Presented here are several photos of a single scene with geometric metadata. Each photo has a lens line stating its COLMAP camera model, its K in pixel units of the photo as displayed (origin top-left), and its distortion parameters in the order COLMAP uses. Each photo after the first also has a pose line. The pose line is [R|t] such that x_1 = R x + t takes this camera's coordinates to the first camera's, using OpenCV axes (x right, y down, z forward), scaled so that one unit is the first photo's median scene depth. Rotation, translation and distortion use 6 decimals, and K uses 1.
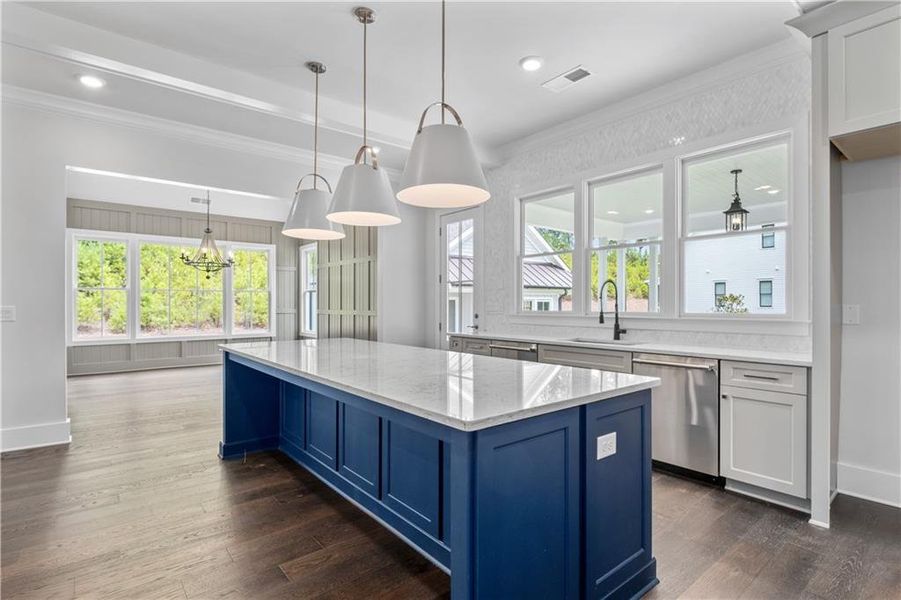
lens RADIAL K [[446.9, 0, 454.8], [0, 446.9, 304.8], [0, 0, 1]] dist [0.004701, -0.000882]
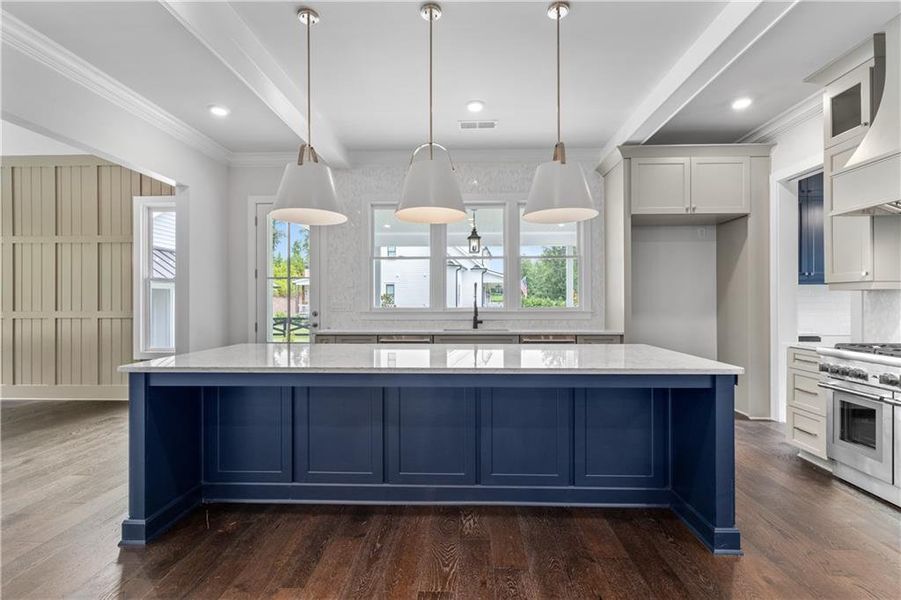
lens RADIAL K [[409.8, 0, 455.6], [0, 409.8, 300.0], [0, 0, 1]] dist [0.000372, 0.001469]
pose [[0.667540, 0.001948, 0.744571, -0.579767], [0.003526, 0.999977, -0.005778, 0.000765], [-0.744565, 0.006483, 0.667518, 0.238187]]
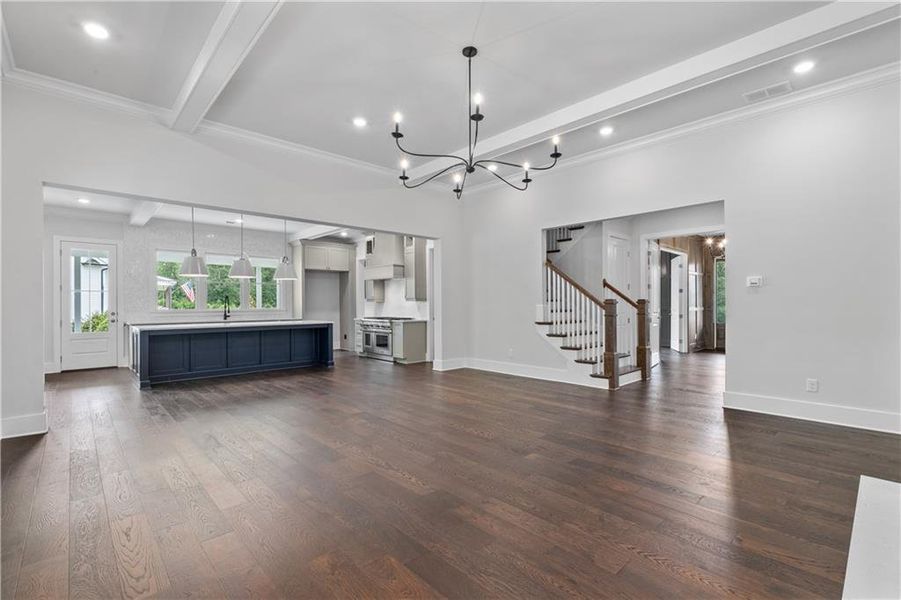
lens RADIAL K [[409.8, 0, 457.8], [0, 409.8, 297.1], [0, 0, 1]] dist [0.000372, 0.001469]
pose [[-0.062491, 0.019467, 0.997856, -2.055968], [0.007337, 0.999792, -0.019046, 0.003581], [-0.998019, 0.006131, -0.062620, -0.173042]]
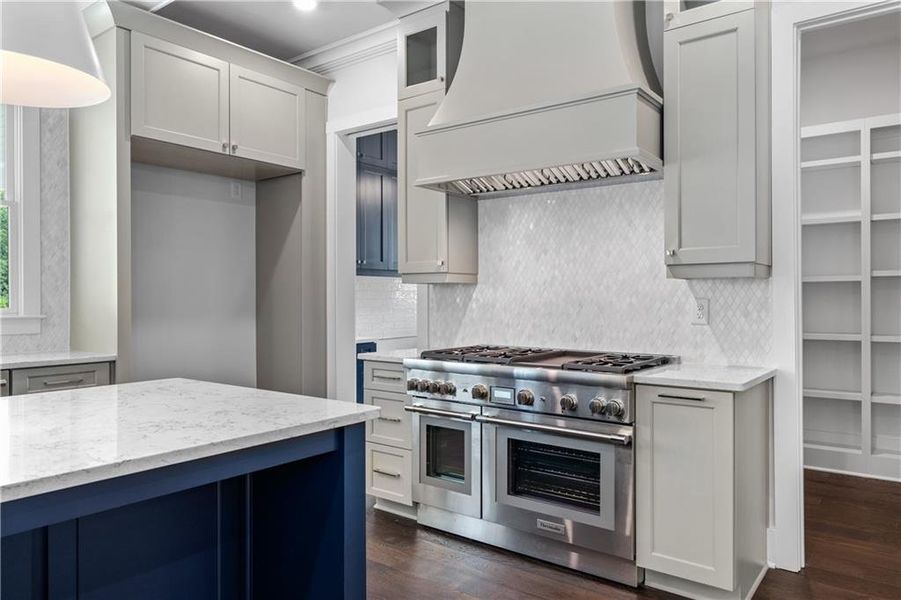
lens RADIAL K [[625.1, 0, 464.6], [0, 625.1, 296.7], [0, 0, 1]] dist [0.003814, -0.002540]
pose [[-0.224841, 0.002065, 0.974393, -0.439592], [0.003130, 0.999994, -0.001397, 0.002055], [-0.974390, 0.002735, -0.224846, 0.350898]]
